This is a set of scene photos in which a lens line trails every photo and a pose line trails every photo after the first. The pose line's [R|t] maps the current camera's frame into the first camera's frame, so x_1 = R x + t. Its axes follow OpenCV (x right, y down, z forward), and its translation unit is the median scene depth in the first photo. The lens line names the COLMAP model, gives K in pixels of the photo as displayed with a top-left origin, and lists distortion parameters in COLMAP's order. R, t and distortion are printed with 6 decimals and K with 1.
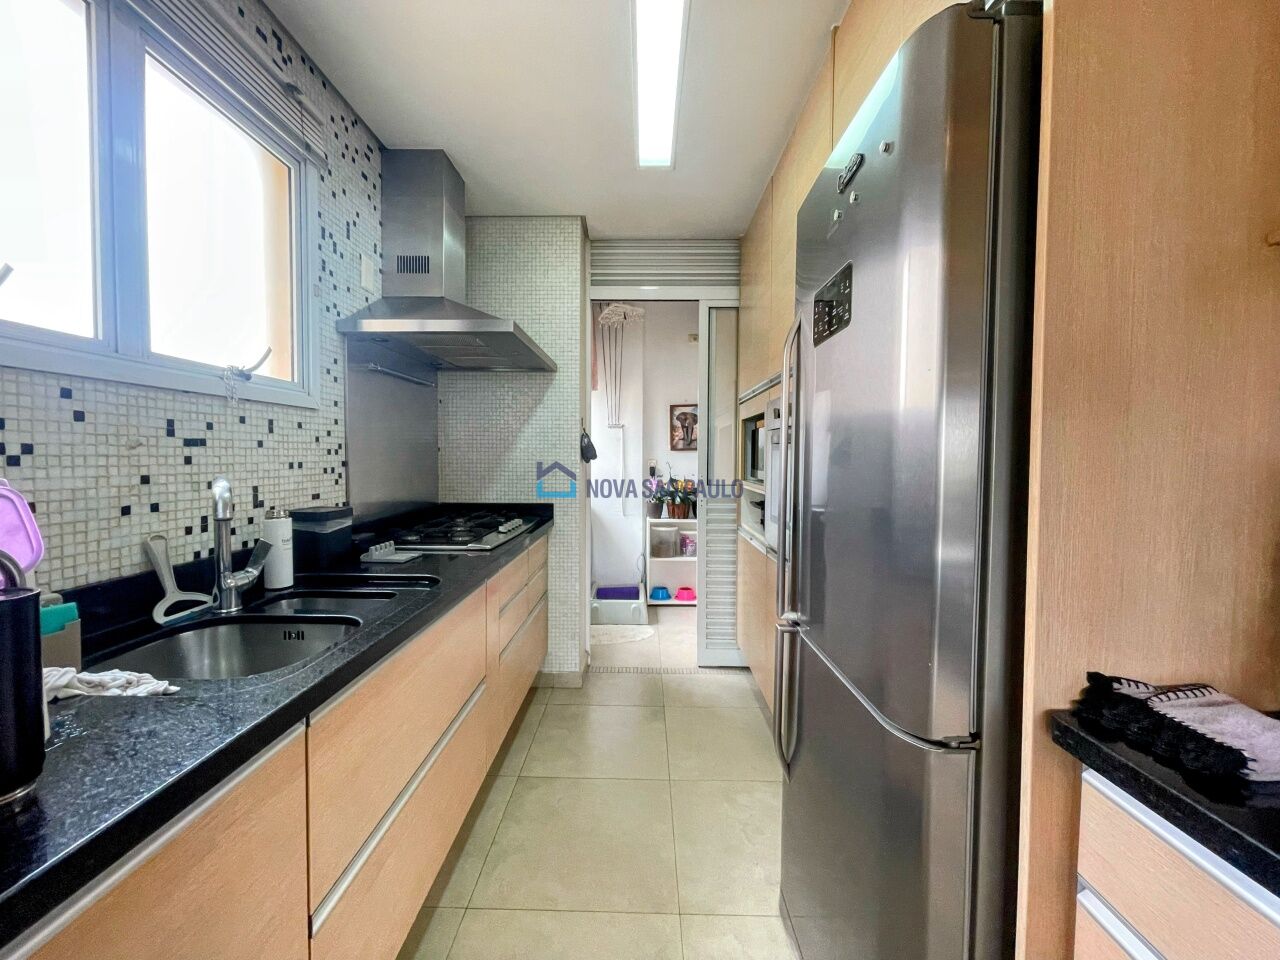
lens RADIAL K [[513.6, 0, 640.0], [0, 513.6, 480.0], [0, 0, 1]] dist [0.000553, 0.000231]
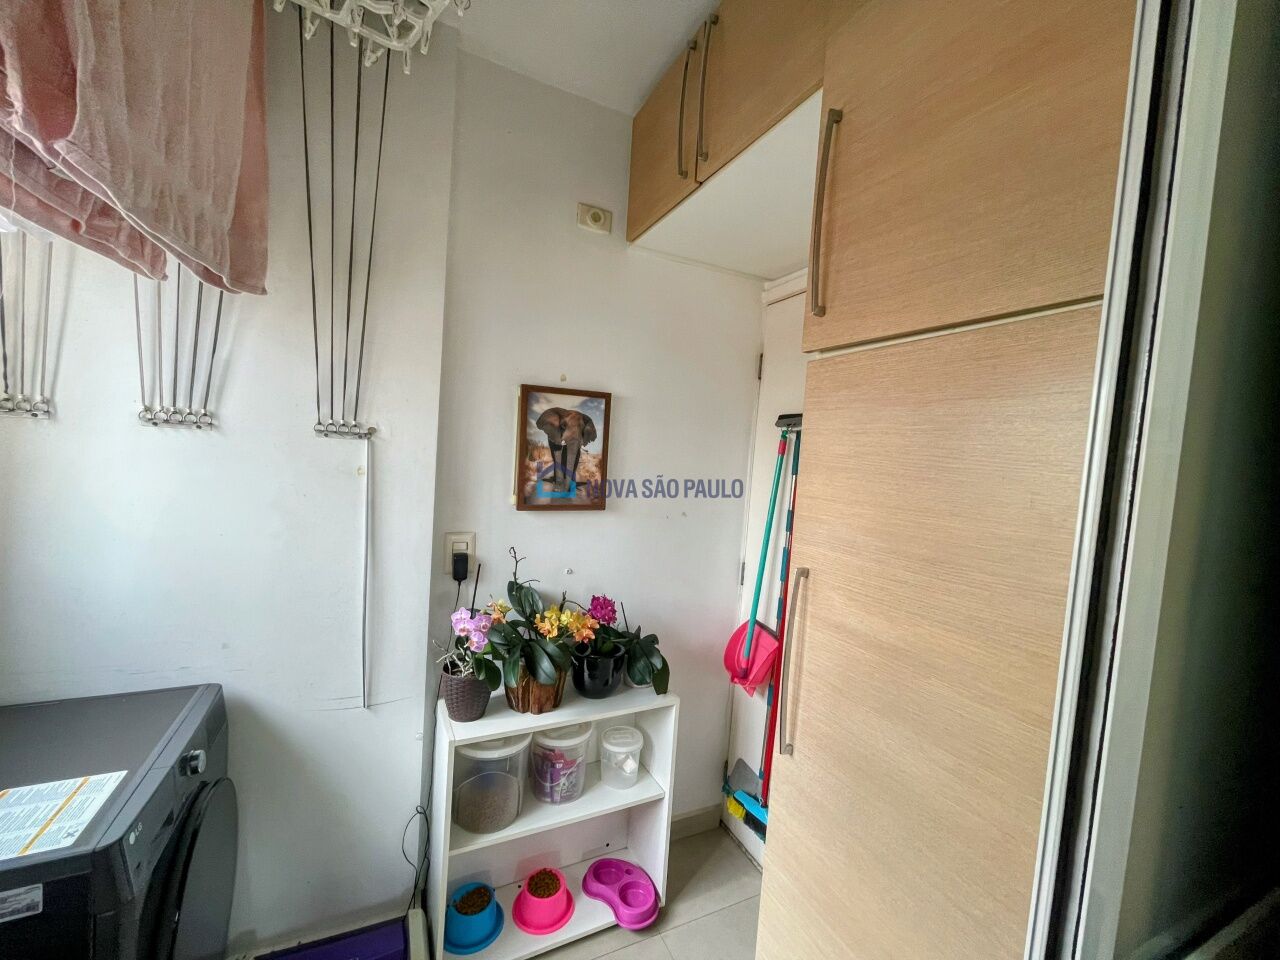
lens RADIAL K [[513.6, 0, 640.0], [0, 513.6, 480.0], [0, 0, 1]] dist [0.000553, 0.000231]
pose [[0.893856, 0.038907, 0.446662, -0.025364], [-0.053348, 0.998380, 0.019794, -0.090569], [-0.445168, -0.041522, 0.894484, 0.639671]]
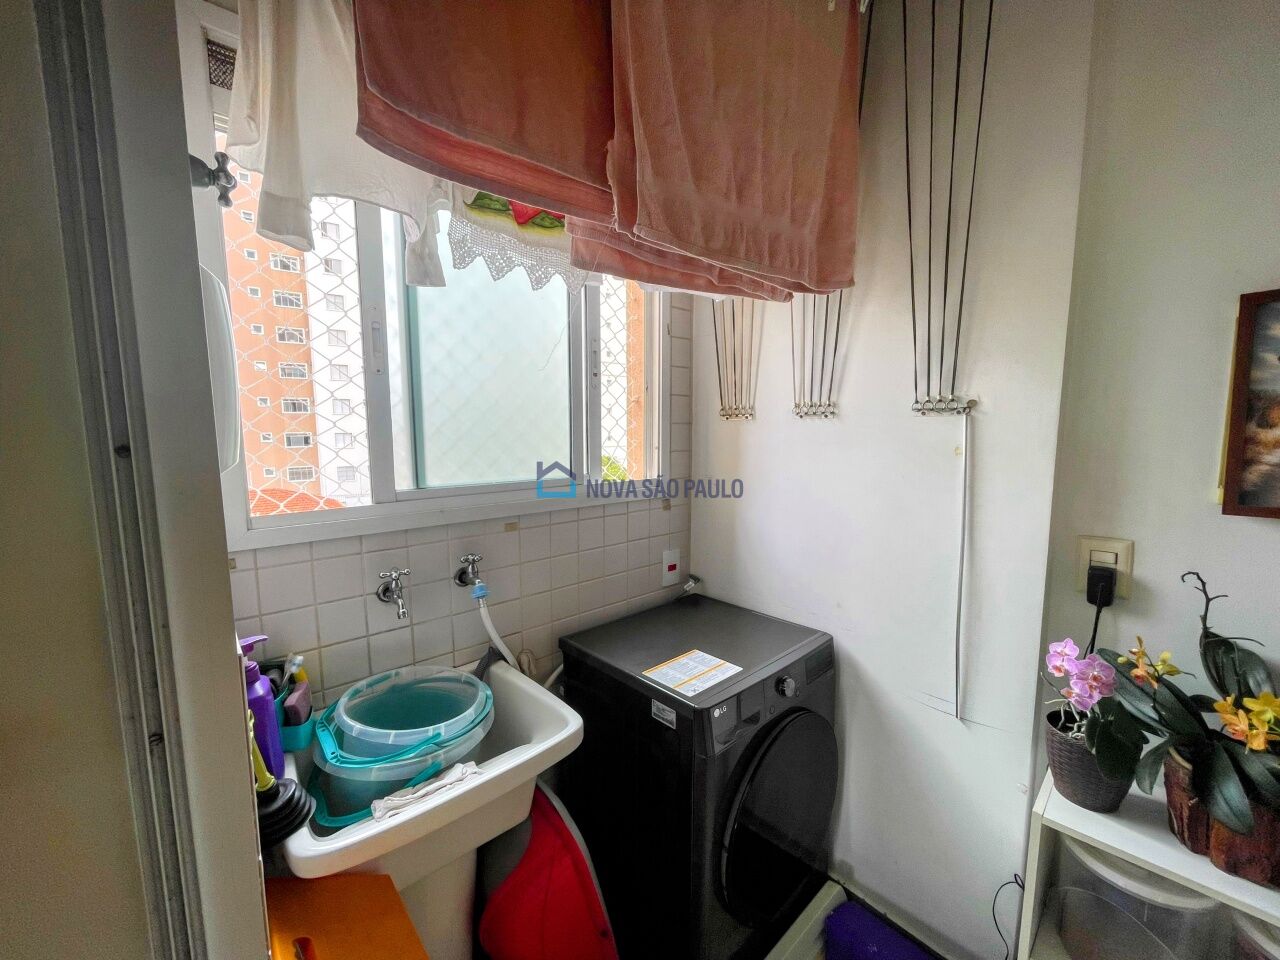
lens RADIAL K [[513.6, 0, 640.0], [0, 513.6, 480.0], [0, 0, 1]] dist [0.000553, 0.000231]
pose [[0.694771, 0.069586, -0.715857, 0.043902], [-0.018519, 0.996709, 0.078913, -0.083622], [0.718993, -0.041570, 0.693773, 0.679485]]
